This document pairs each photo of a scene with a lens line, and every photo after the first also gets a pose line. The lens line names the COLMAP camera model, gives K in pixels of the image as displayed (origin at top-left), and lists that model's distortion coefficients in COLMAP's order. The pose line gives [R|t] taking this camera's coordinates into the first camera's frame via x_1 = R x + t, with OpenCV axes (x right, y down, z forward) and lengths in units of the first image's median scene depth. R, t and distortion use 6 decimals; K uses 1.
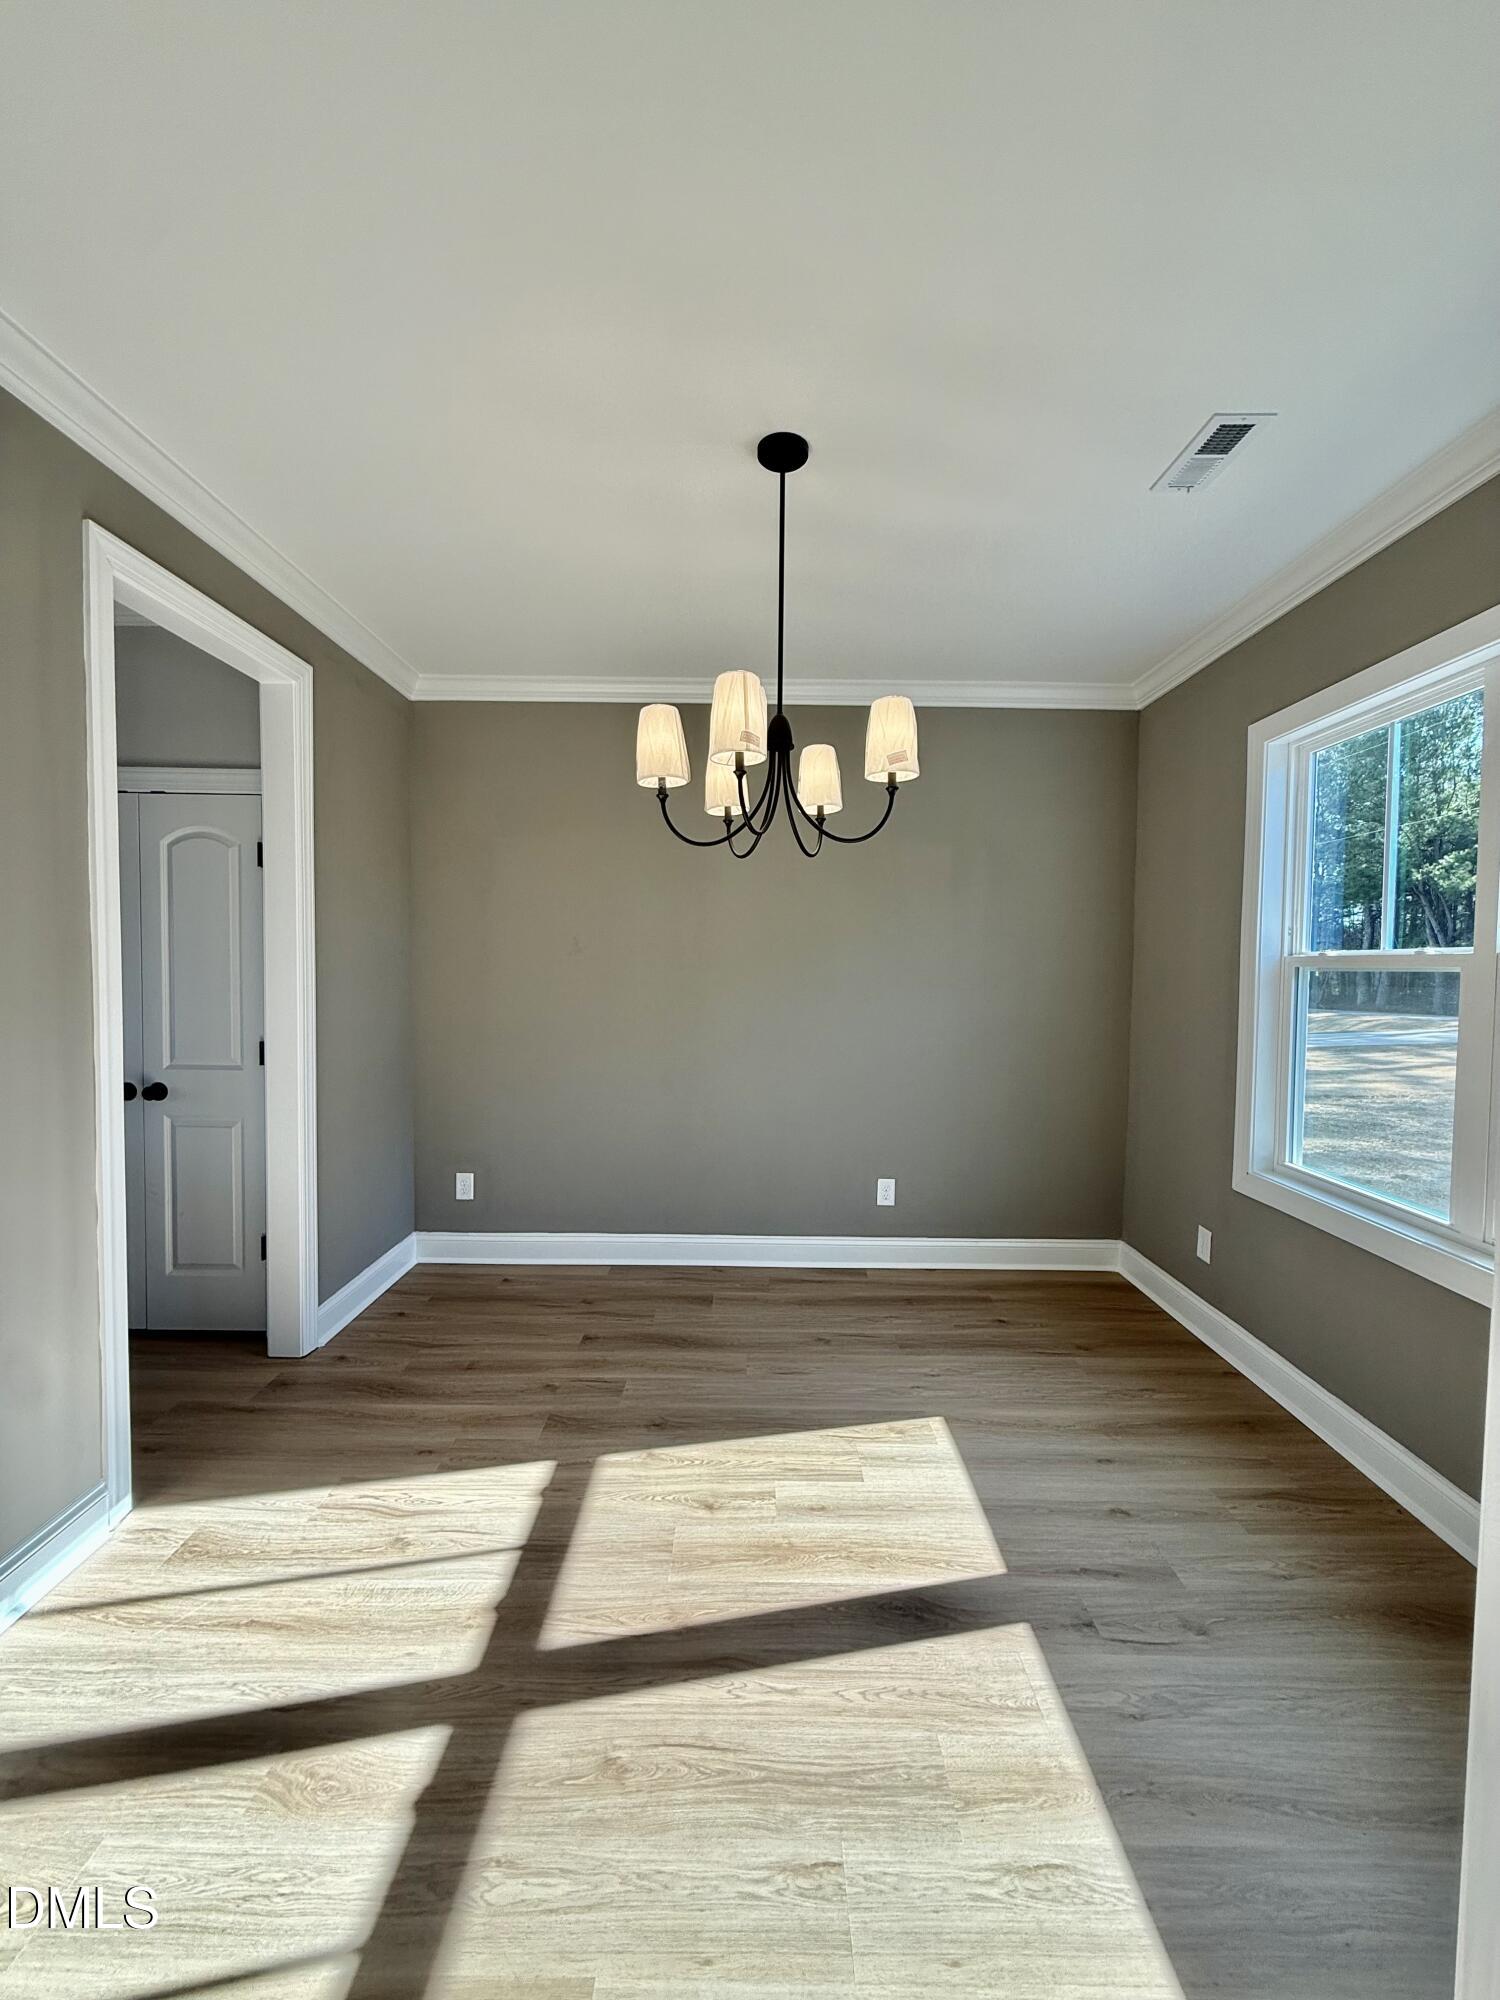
lens RADIAL K [[801.3, 0, 739.3], [0, 801.3, 994.4], [0, 0, 1]] dist [-0.000293, 0.000052]
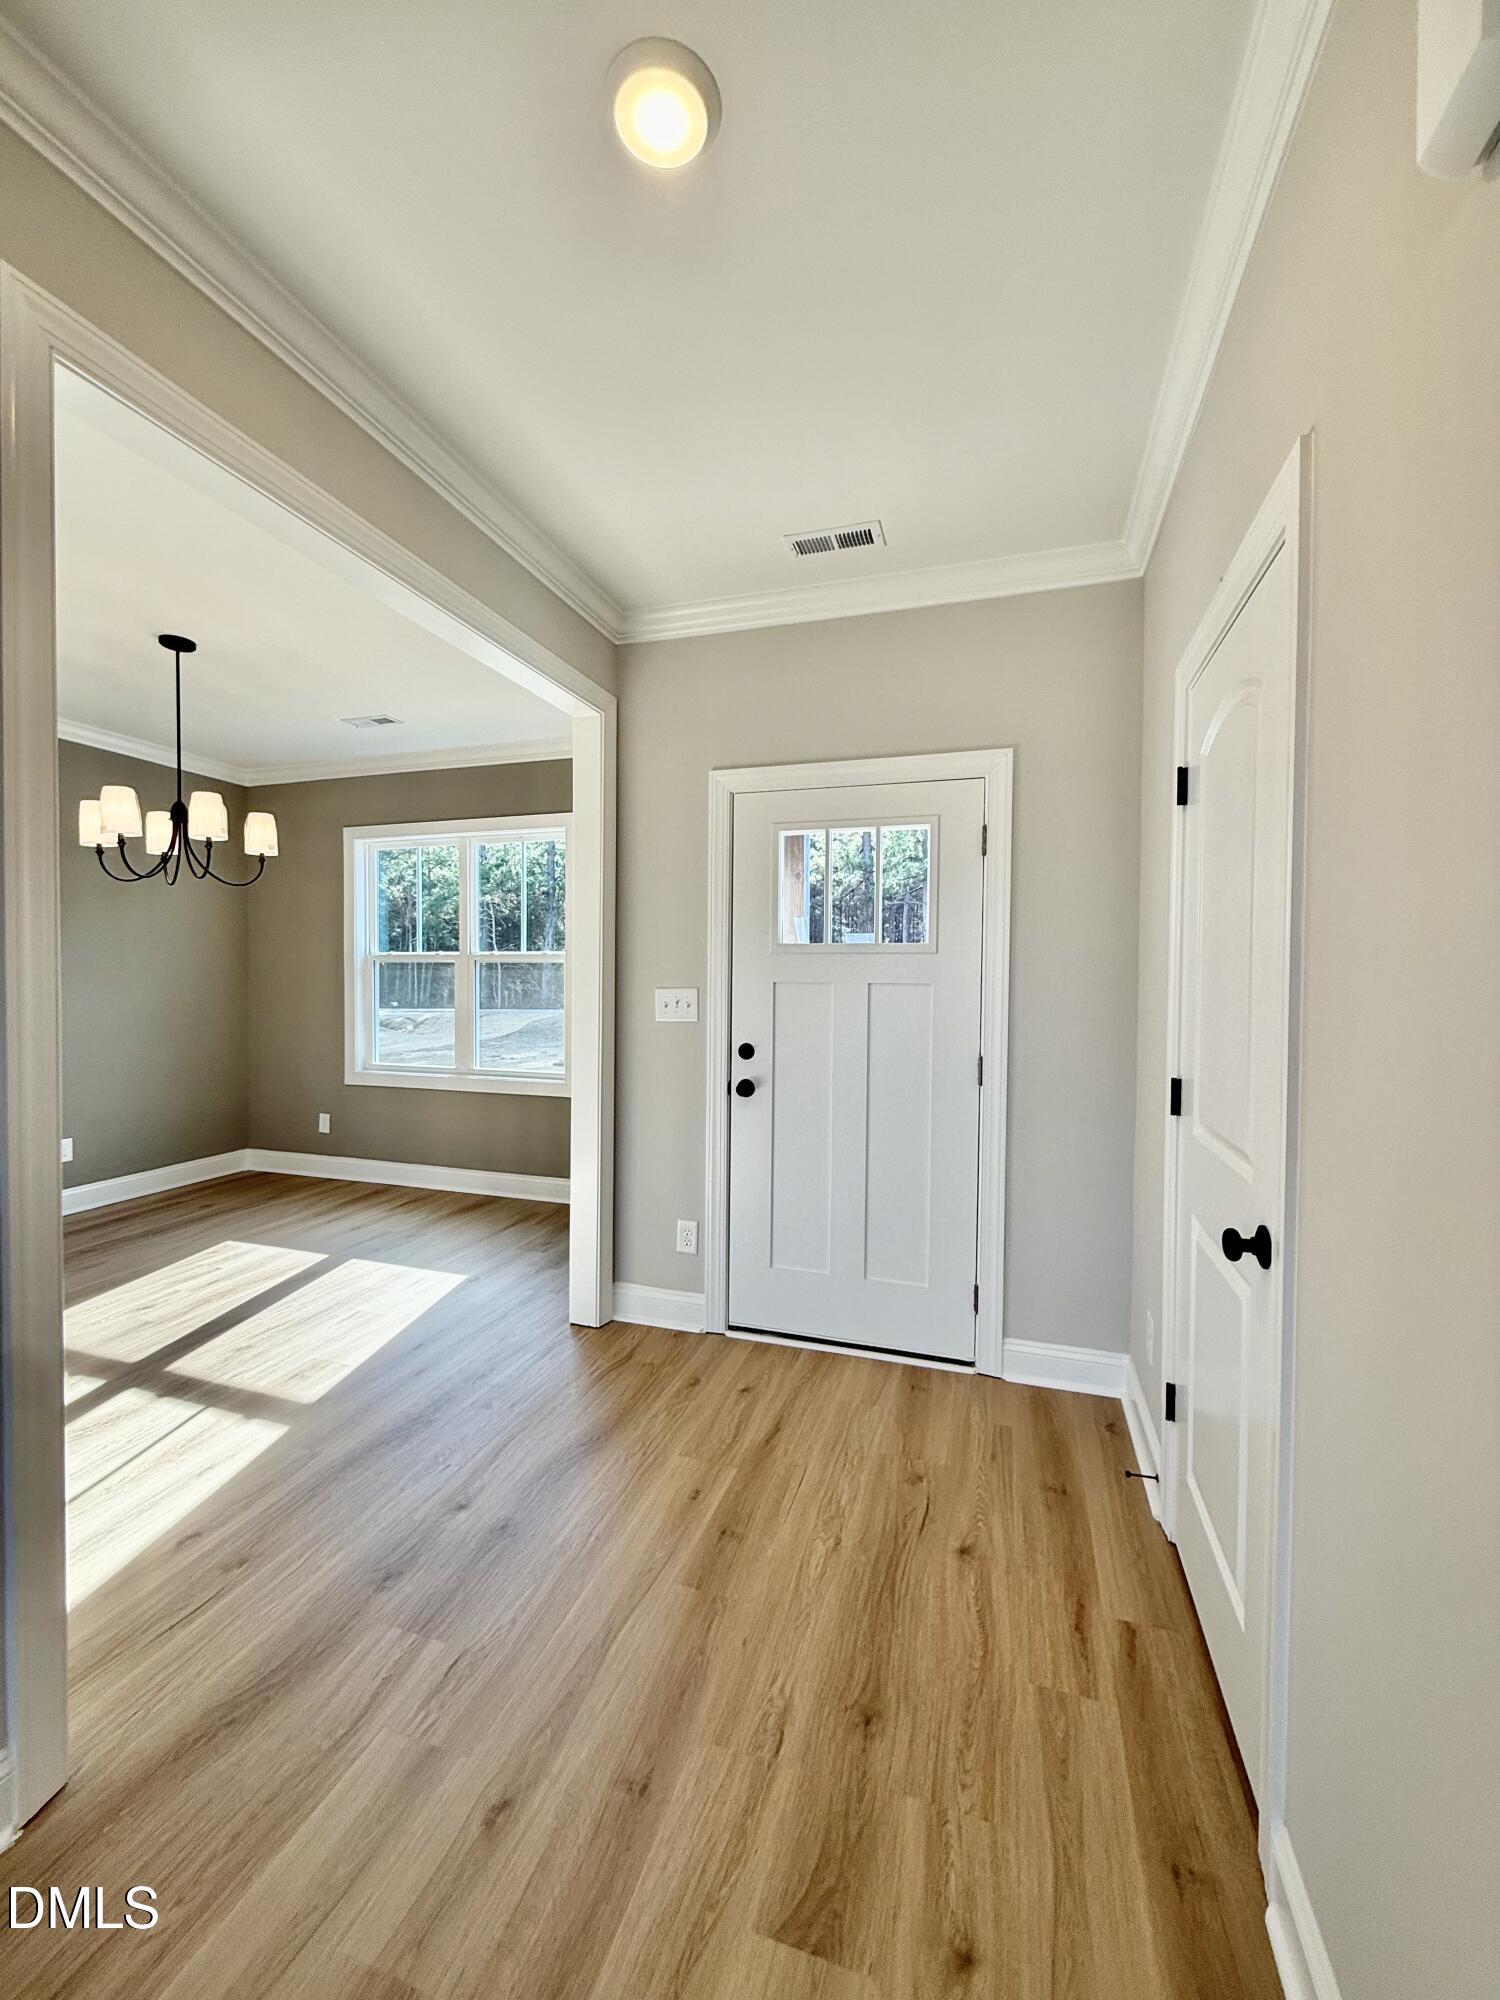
lens RADIAL K [[801.3, 0, 739.3], [0, 801.3, 994.4], [0, 0, 1]] dist [-0.000293, 0.000052]
pose [[0.316027, -0.028232, 0.948330, -1.010950], [0.032334, 0.999297, 0.018974, 0.046030], [-0.948199, 0.024667, 0.316718, -0.519513]]
